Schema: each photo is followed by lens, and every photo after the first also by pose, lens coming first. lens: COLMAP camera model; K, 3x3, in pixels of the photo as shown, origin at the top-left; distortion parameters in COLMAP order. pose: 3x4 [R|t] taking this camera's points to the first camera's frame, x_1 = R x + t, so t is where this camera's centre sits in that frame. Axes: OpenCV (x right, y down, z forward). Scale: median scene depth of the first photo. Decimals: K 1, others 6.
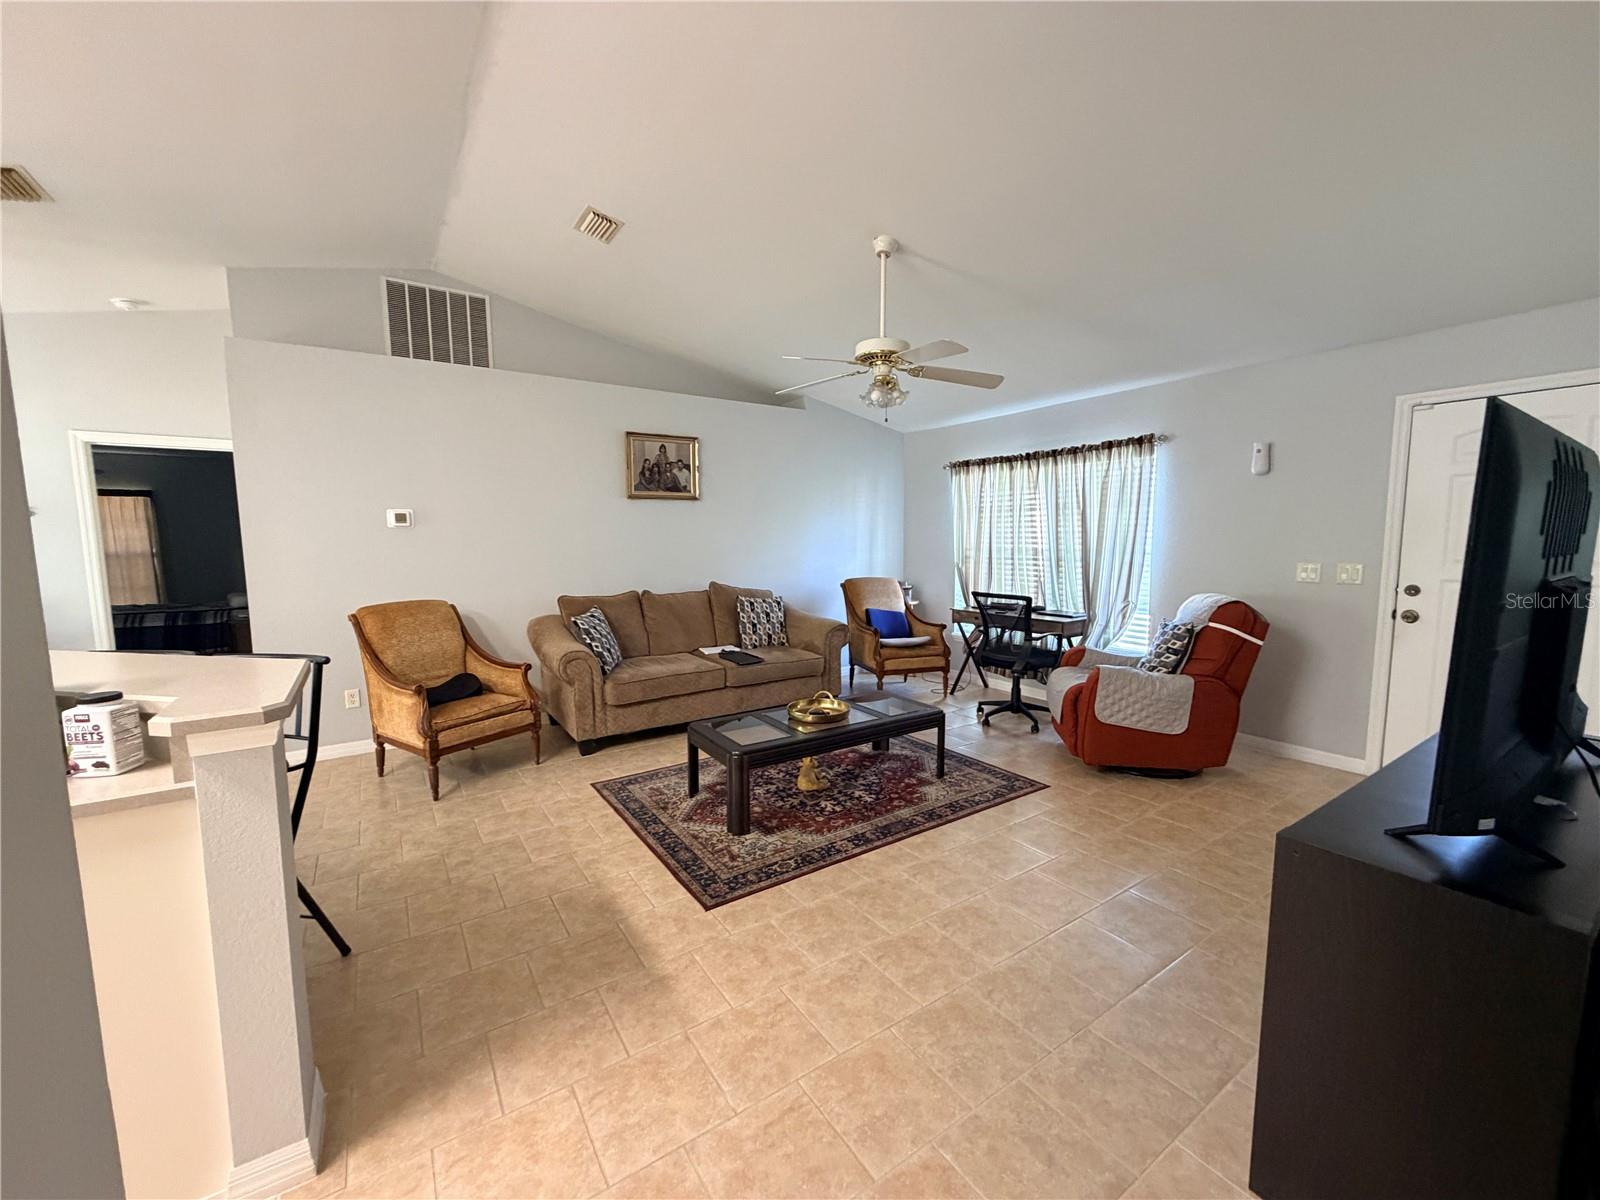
lens RADIAL K [[640.2, 0, 787.3], [0, 640.2, 608.1], [0, 0, 1]] dist [0.002255, 0.000309]
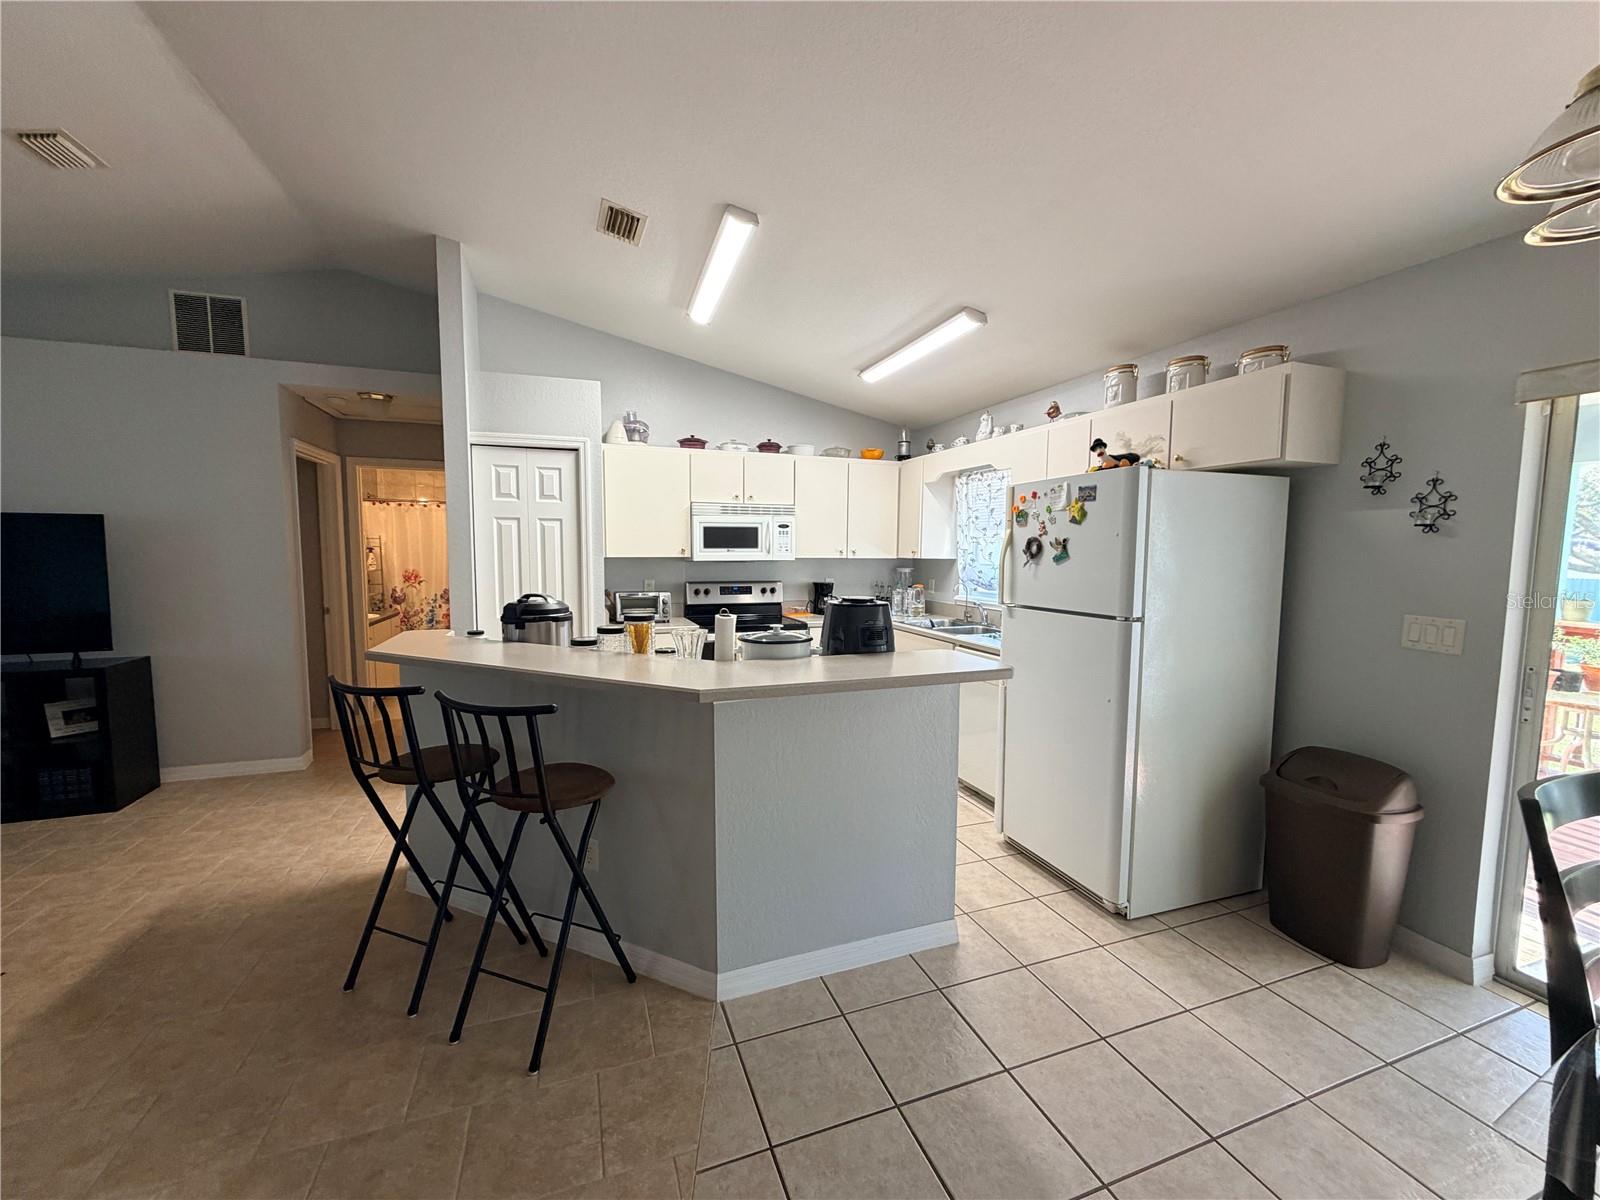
lens RADIAL K [[640.2, 0, 803.6], [0, 640.2, 600.4], [0, 0, 1]] dist [0.002255, 0.000309]
pose [[-0.974458, -0.019463, 0.223724, -2.115491], [0.022307, 0.982921, 0.182672, -0.288723], [-0.223458, 0.182997, -0.957381, 2.247343]]
